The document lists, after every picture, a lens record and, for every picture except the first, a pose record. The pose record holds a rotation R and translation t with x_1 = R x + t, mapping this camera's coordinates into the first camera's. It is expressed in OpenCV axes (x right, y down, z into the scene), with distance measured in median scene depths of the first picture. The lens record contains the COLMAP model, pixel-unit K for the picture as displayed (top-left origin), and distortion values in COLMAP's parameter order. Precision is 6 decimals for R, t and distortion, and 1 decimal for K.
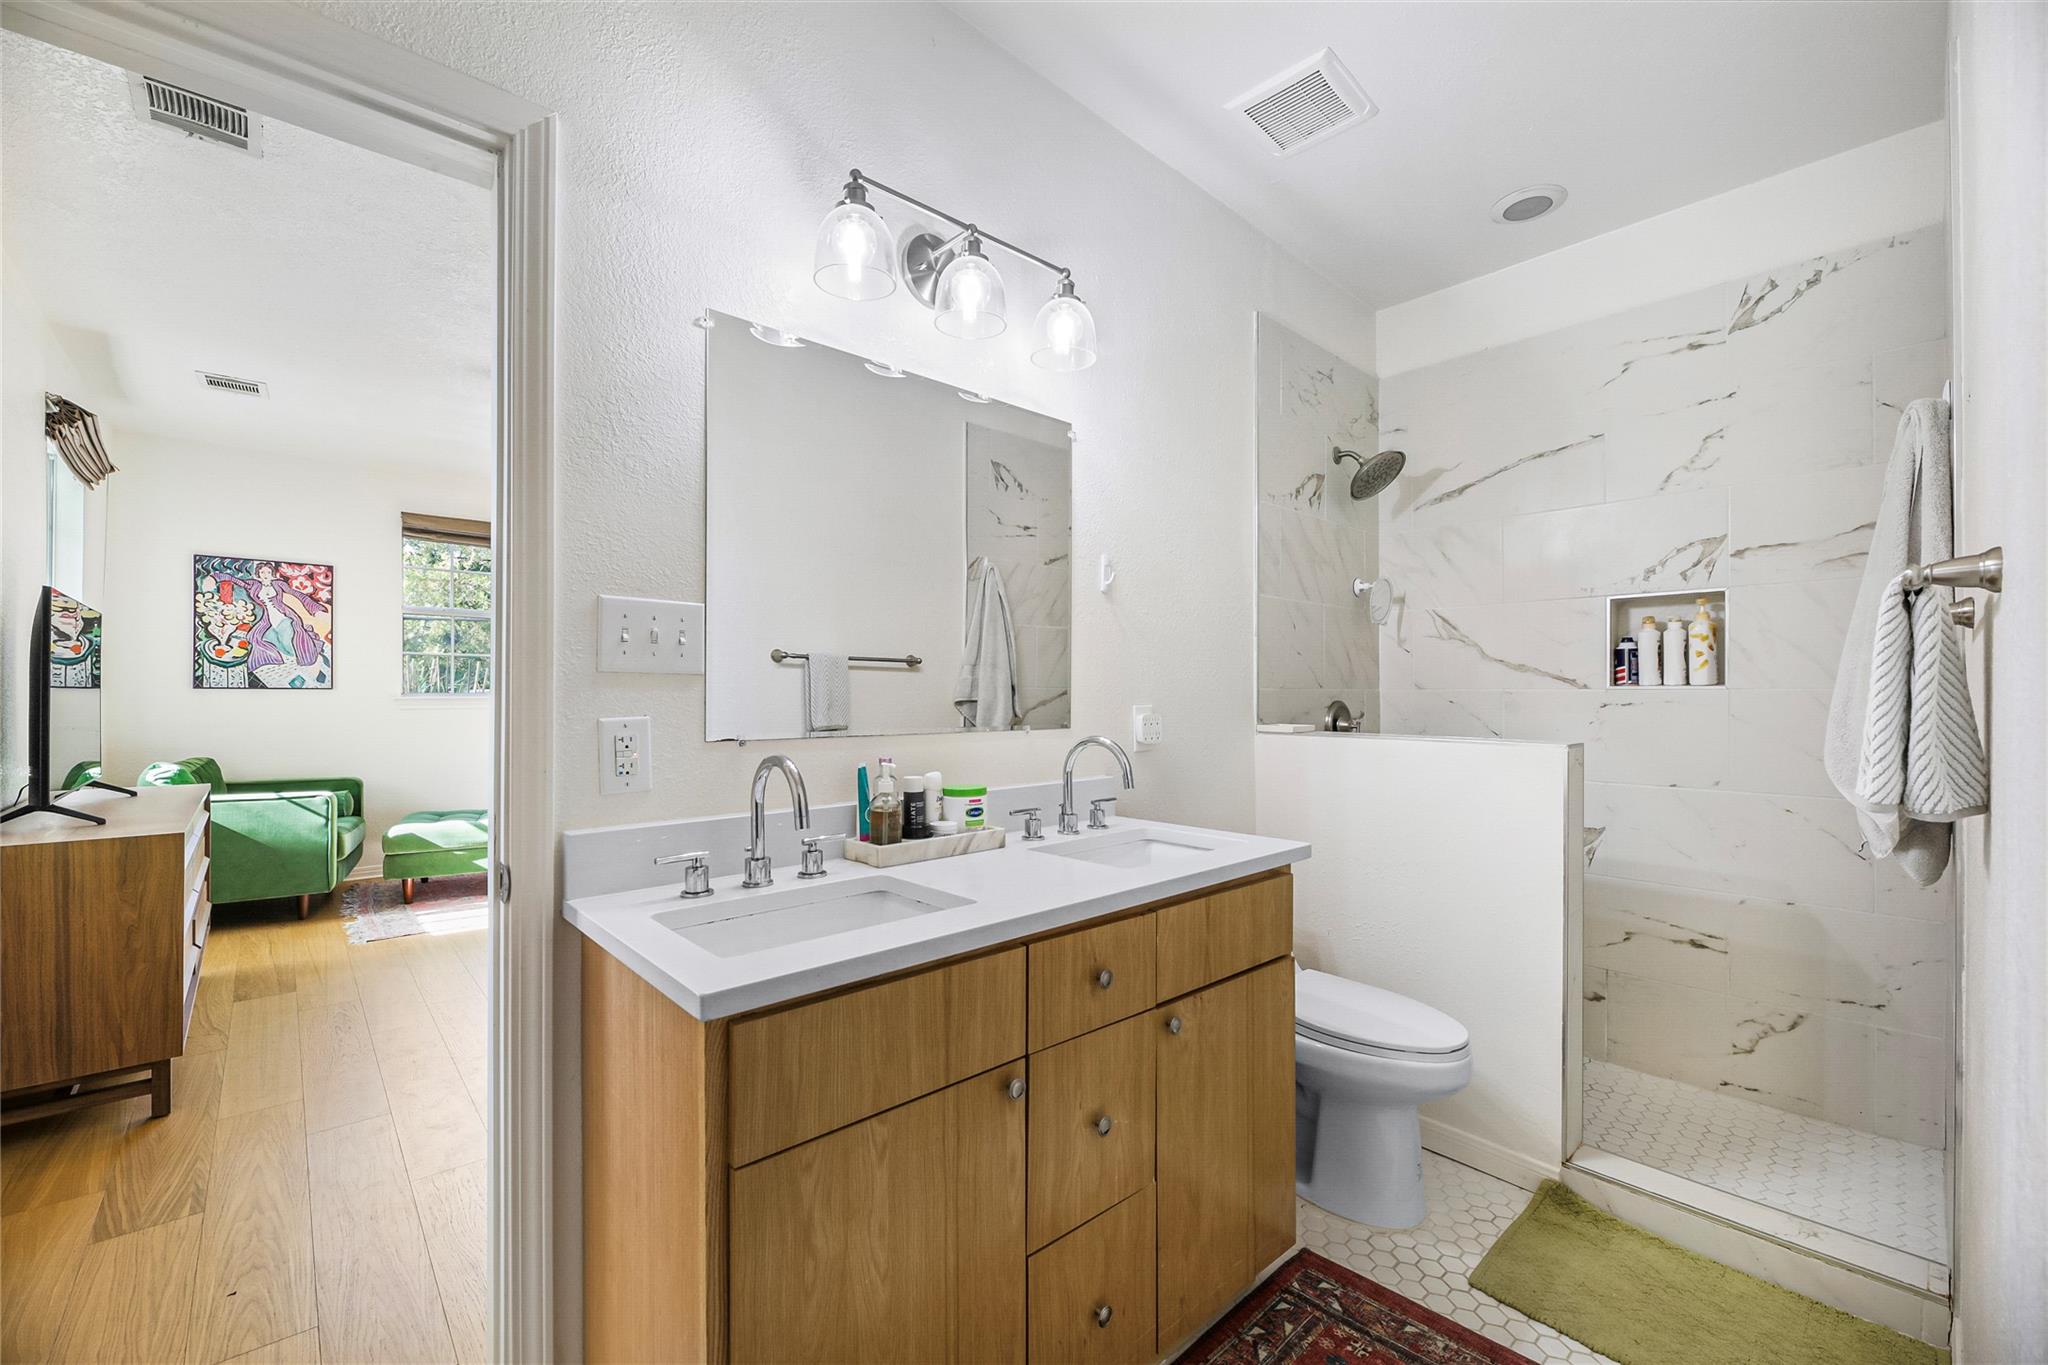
lens RADIAL K [[820.0, 0, 1020.0], [0, 820.0, 688.6], [0, 0, 1]] dist [0.000695, -0.002039]
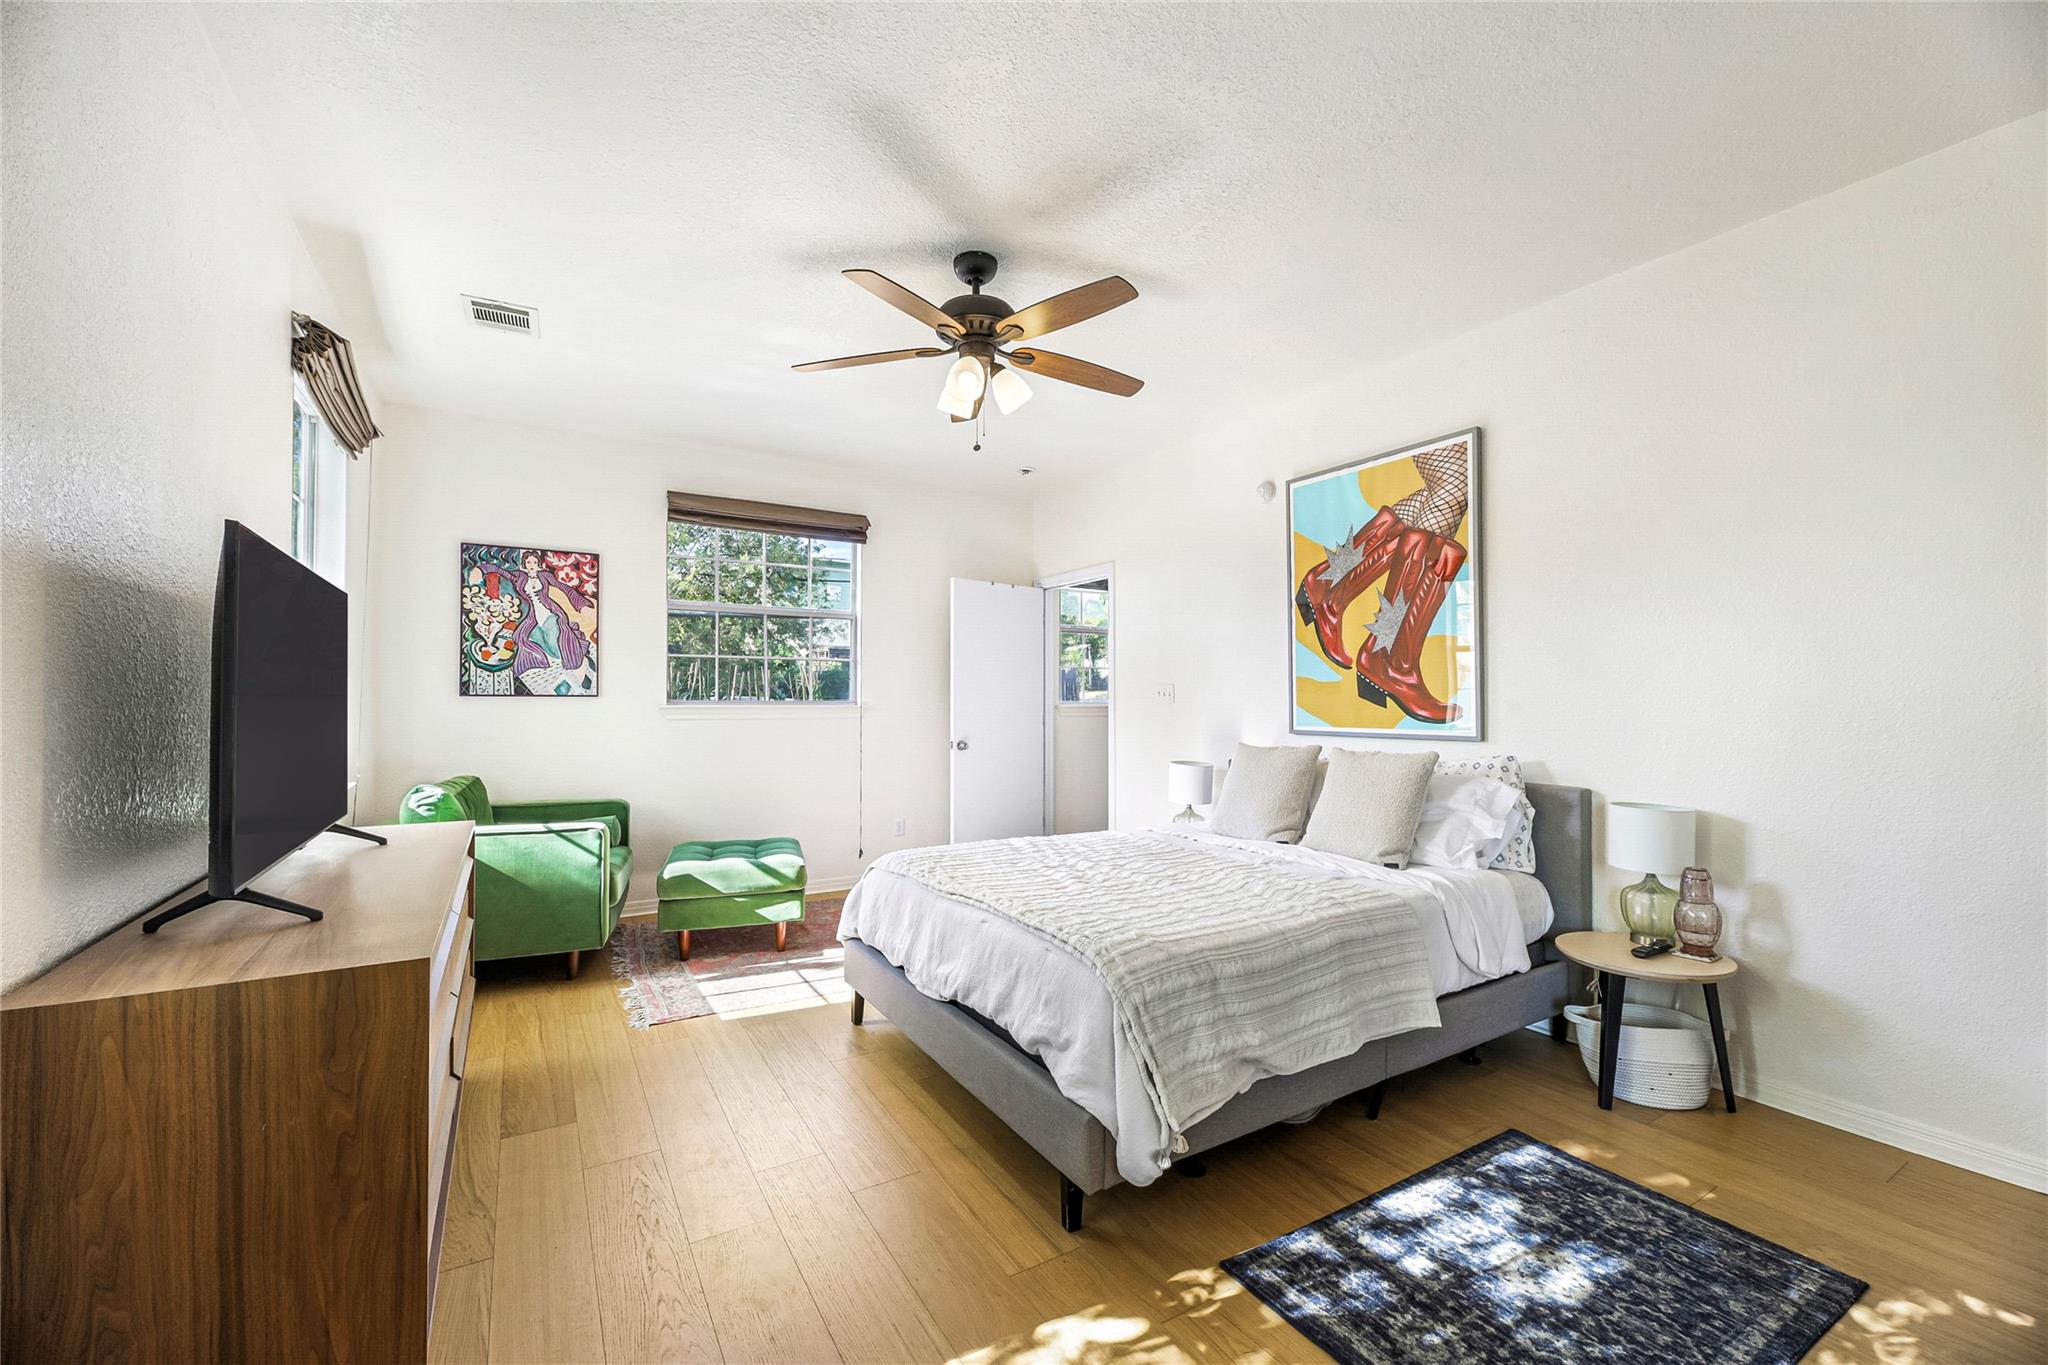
lens RADIAL K [[820.0, 0, 1028.7], [0, 820.0, 689.3], [0, 0, 1]] dist [0.000695, -0.002039]
pose [[0.982222, -0.002113, -0.187713, -0.250807], [0.000742, 0.999973, -0.007375, -0.000190], [0.187723, 0.007105, 0.982196, 0.256452]]
